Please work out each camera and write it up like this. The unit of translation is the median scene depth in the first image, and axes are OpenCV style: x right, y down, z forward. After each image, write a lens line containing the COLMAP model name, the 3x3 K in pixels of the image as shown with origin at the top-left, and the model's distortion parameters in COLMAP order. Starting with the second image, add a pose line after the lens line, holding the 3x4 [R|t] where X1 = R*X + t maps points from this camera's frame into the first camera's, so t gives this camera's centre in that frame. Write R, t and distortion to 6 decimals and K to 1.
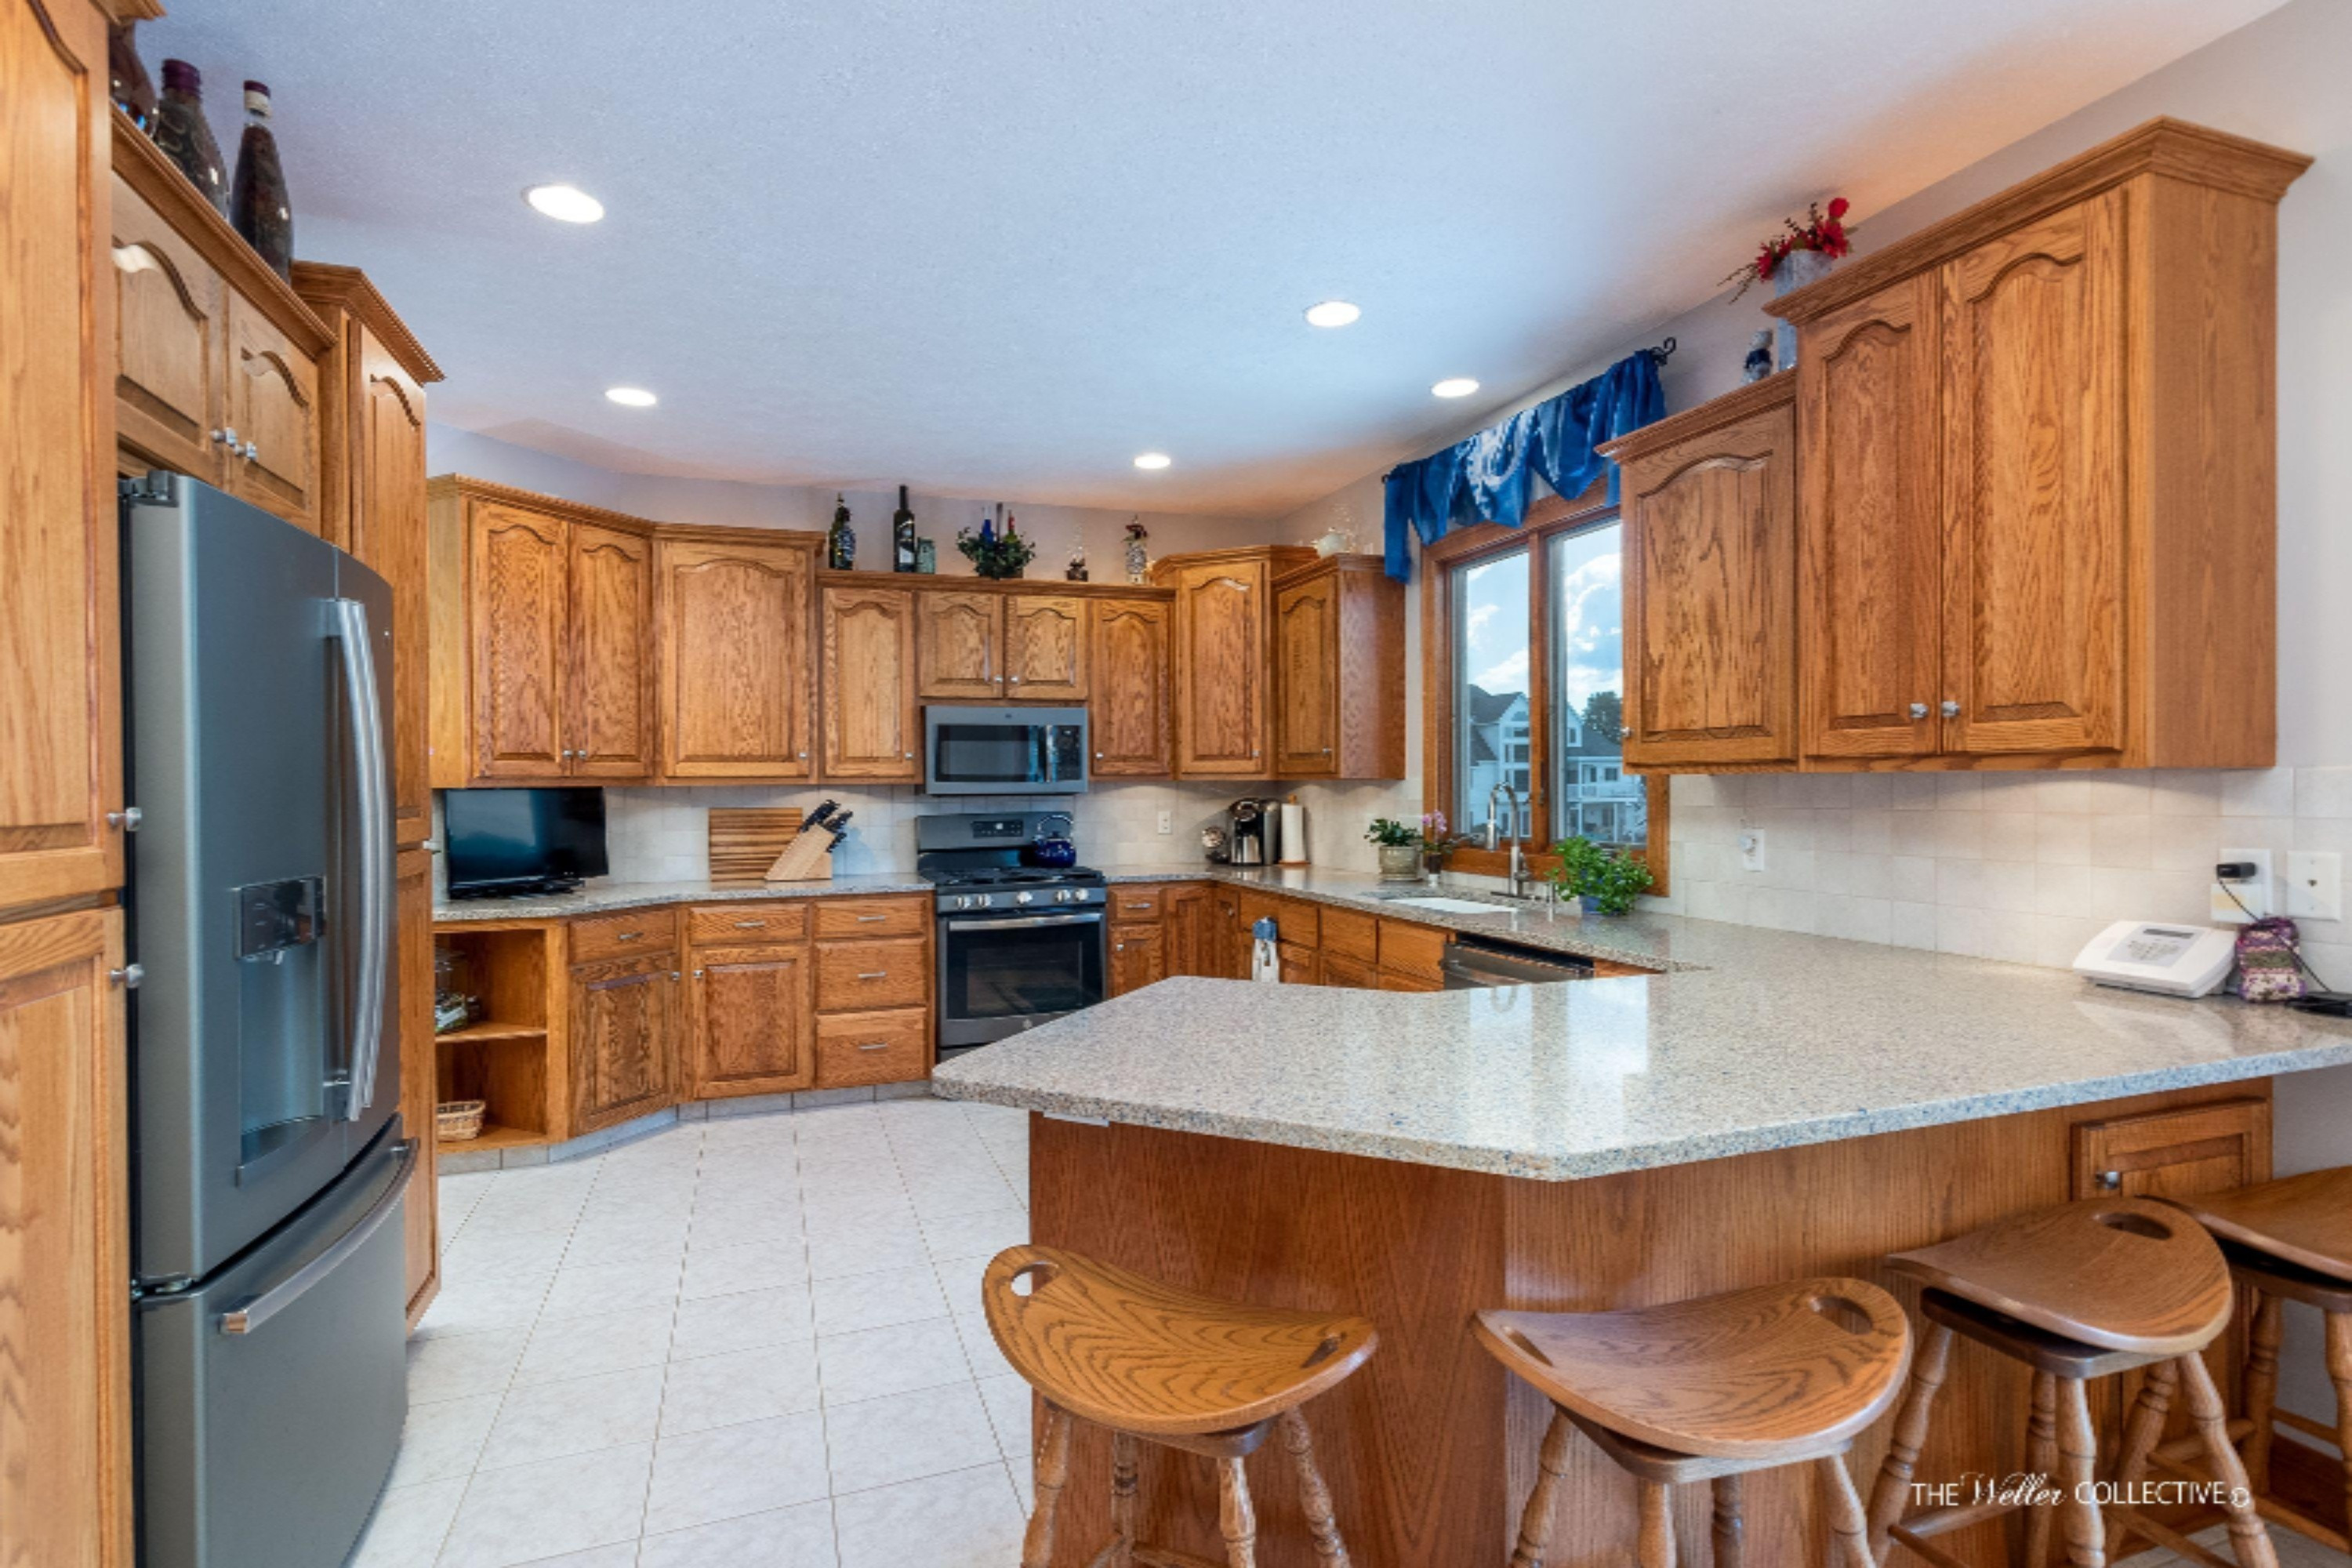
lens RADIAL K [[1154.7, 0, 1171.9], [0, 1154.7, 783.1], [0, 0, 1]] dist [-0.000367, 0.000080]
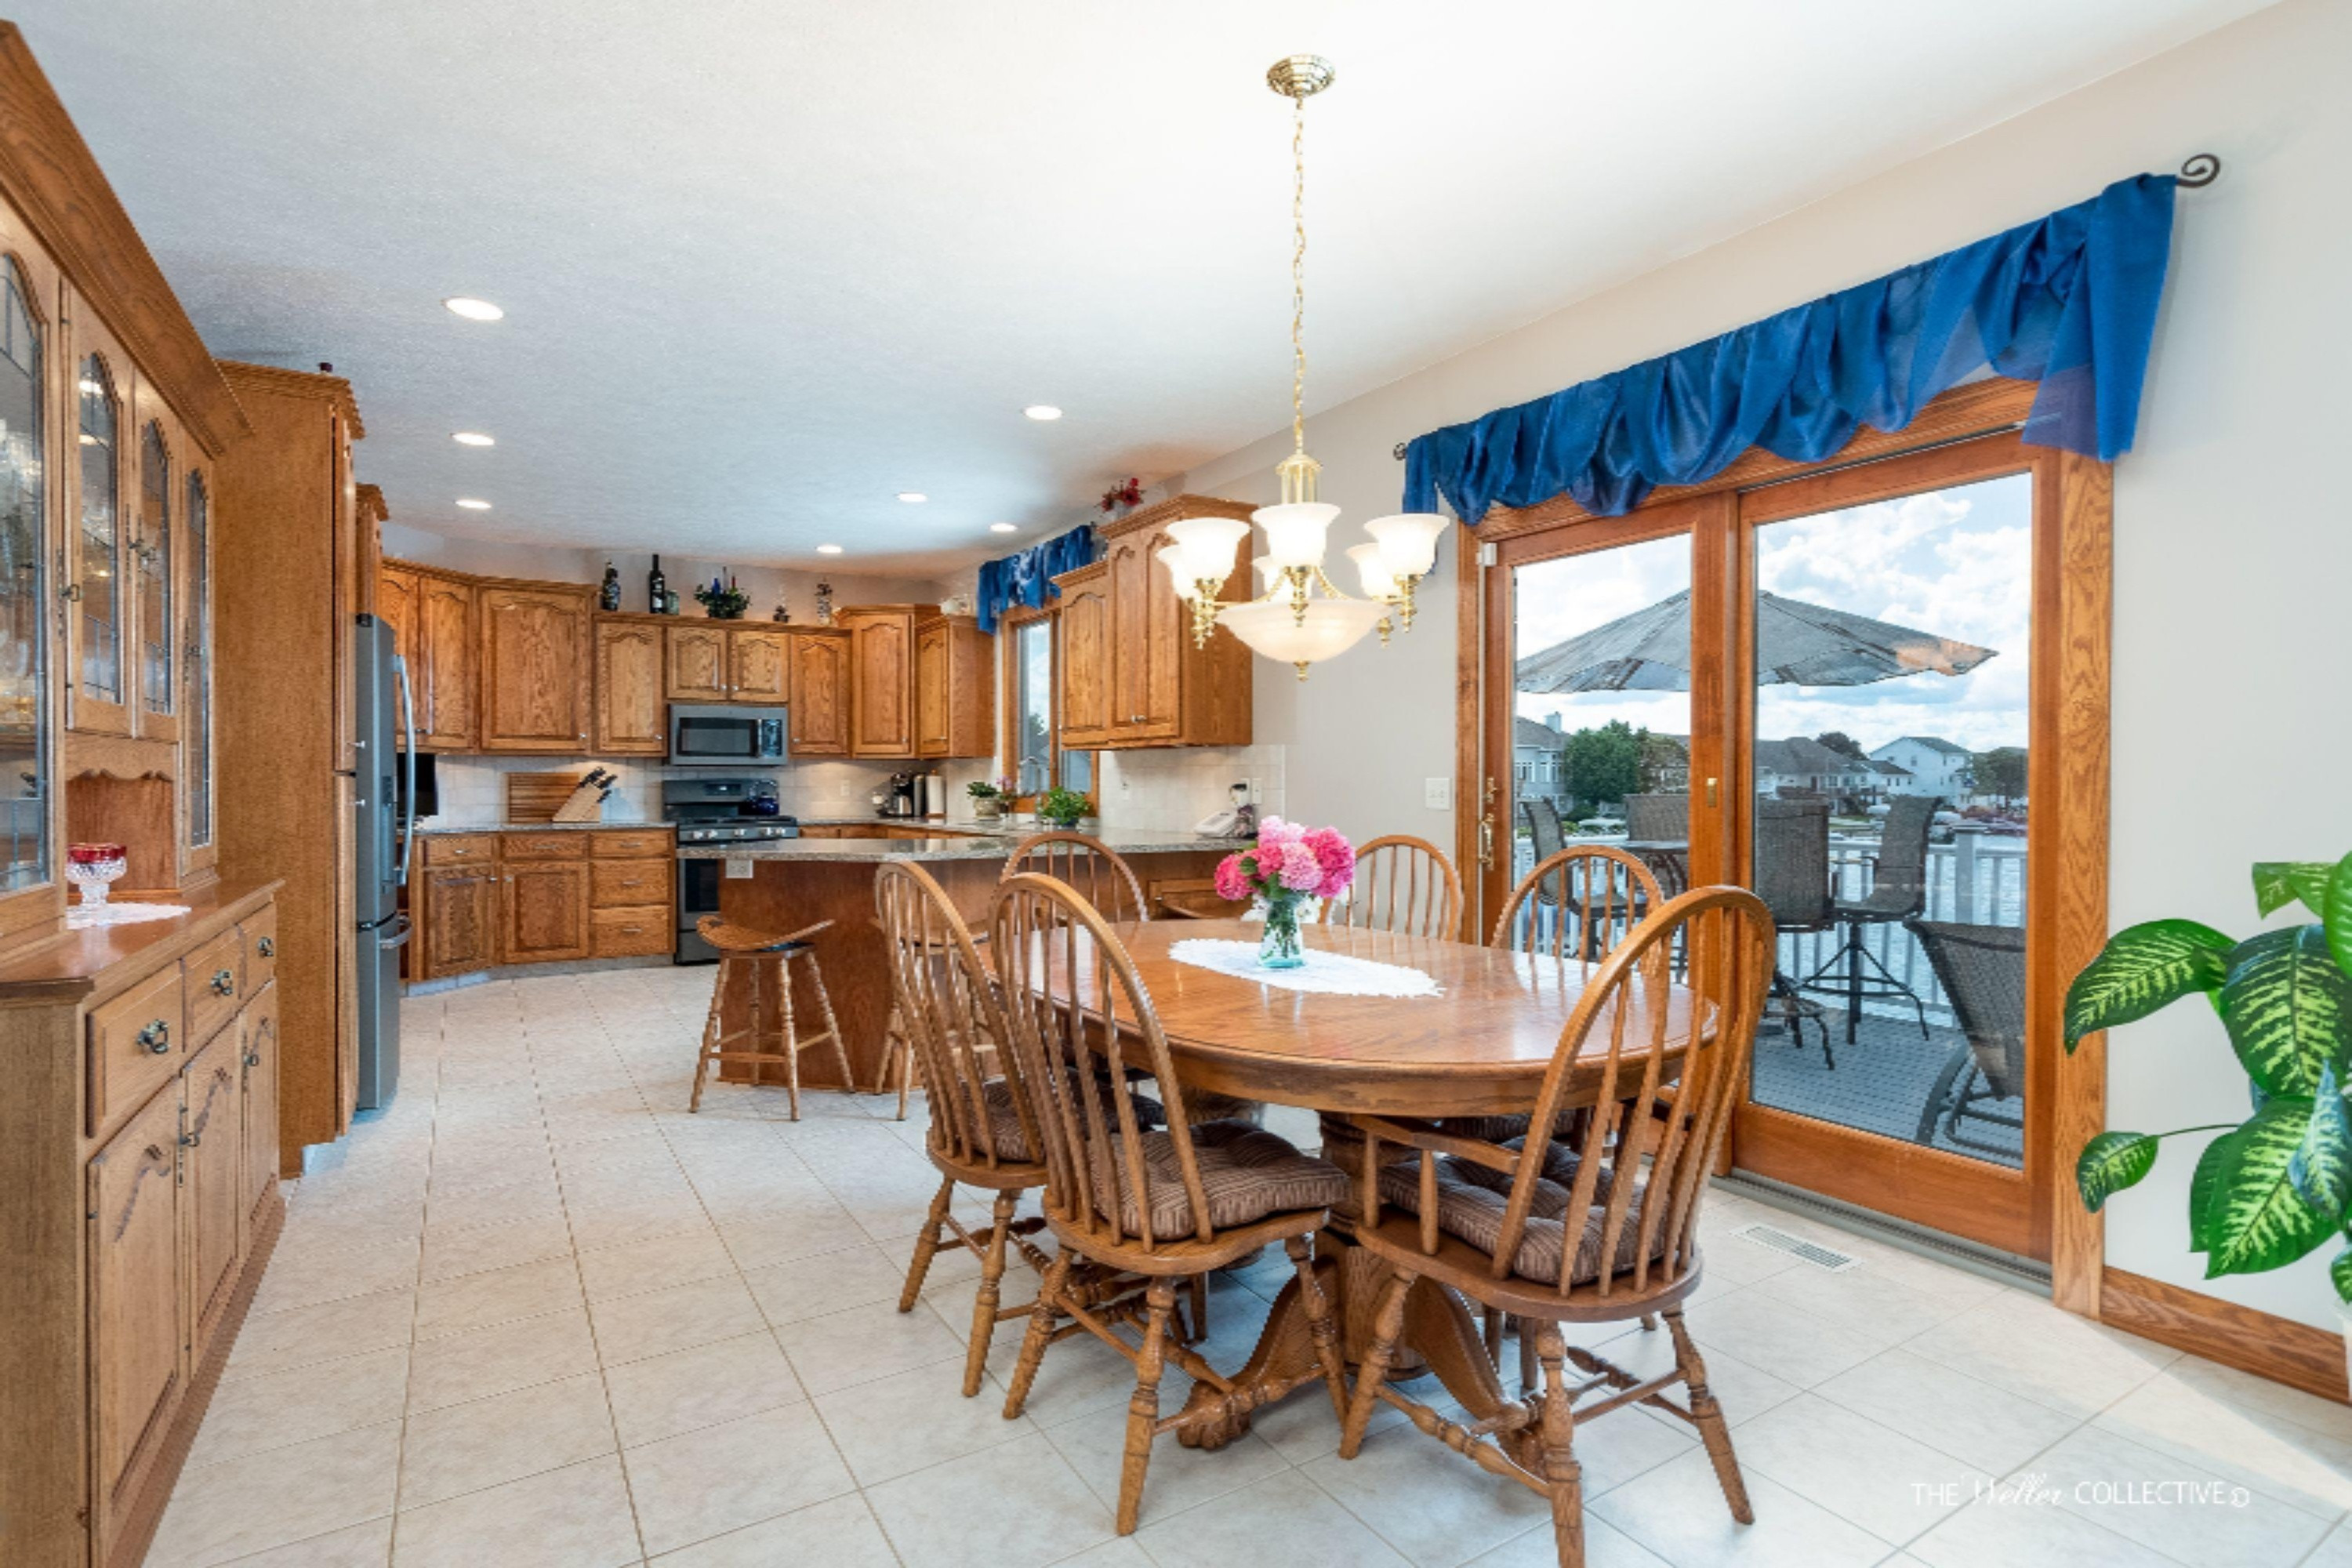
lens RADIAL K [[1154.7, 0, 1181.8], [0, 1154.7, 791.1], [0, 0, 1]] dist [-0.000367, 0.000080]
pose [[0.977946, 0.007635, 0.208718, 0.118181], [-0.008903, 0.999947, 0.005138, 0.030907], [-0.208668, -0.006883, 0.977962, -0.580418]]
